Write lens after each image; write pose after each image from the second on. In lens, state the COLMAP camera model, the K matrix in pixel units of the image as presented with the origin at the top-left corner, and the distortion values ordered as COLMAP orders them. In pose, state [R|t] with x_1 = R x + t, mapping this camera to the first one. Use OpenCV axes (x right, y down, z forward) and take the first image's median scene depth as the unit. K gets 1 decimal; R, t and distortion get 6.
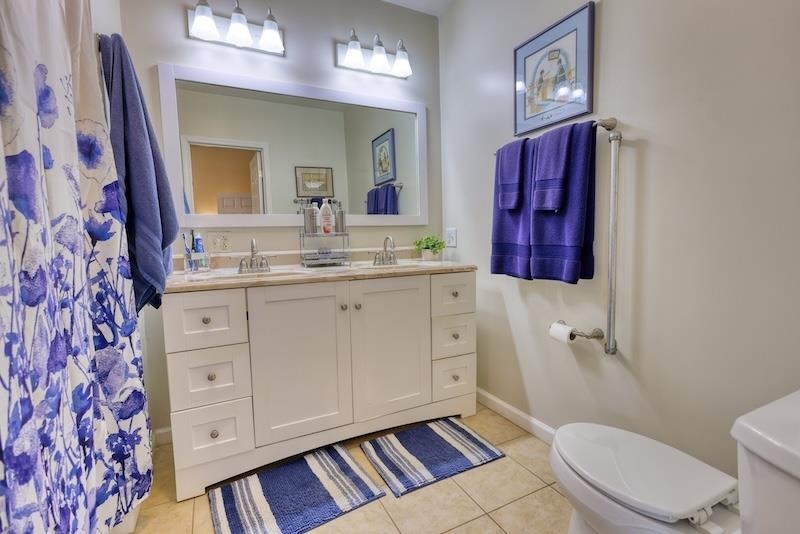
lens RADIAL K [[370.9, 0, 402.4], [0, 370.9, 268.3], [0, 0, 1]] dist [0.003425, 0.000016]
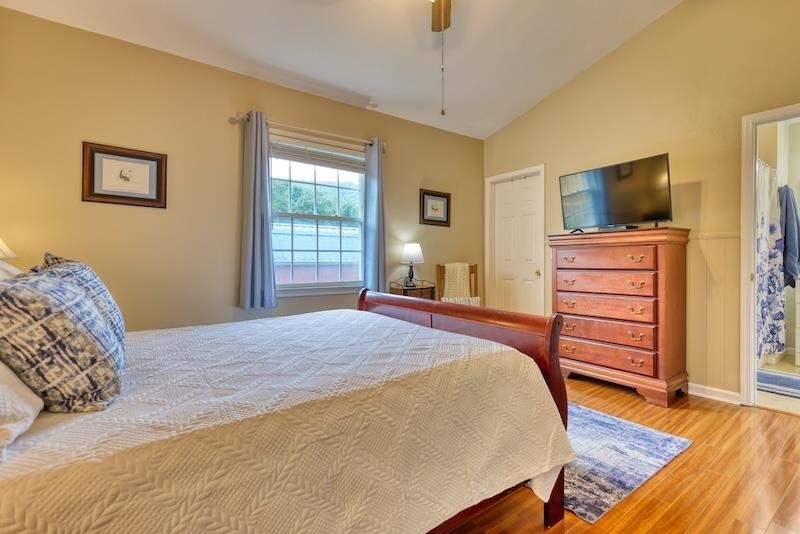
lens RADIAL K [[370.9, 0, 402.5], [0, 370.9, 265.0], [0, 0, 1]] dist [0.003425, 0.000016]
pose [[0.160809, 0.028991, -0.986560, 1.625970], [-0.086911, 0.996102, 0.015105, 0.187461], [0.983152, 0.083314, 0.162702, -2.353773]]
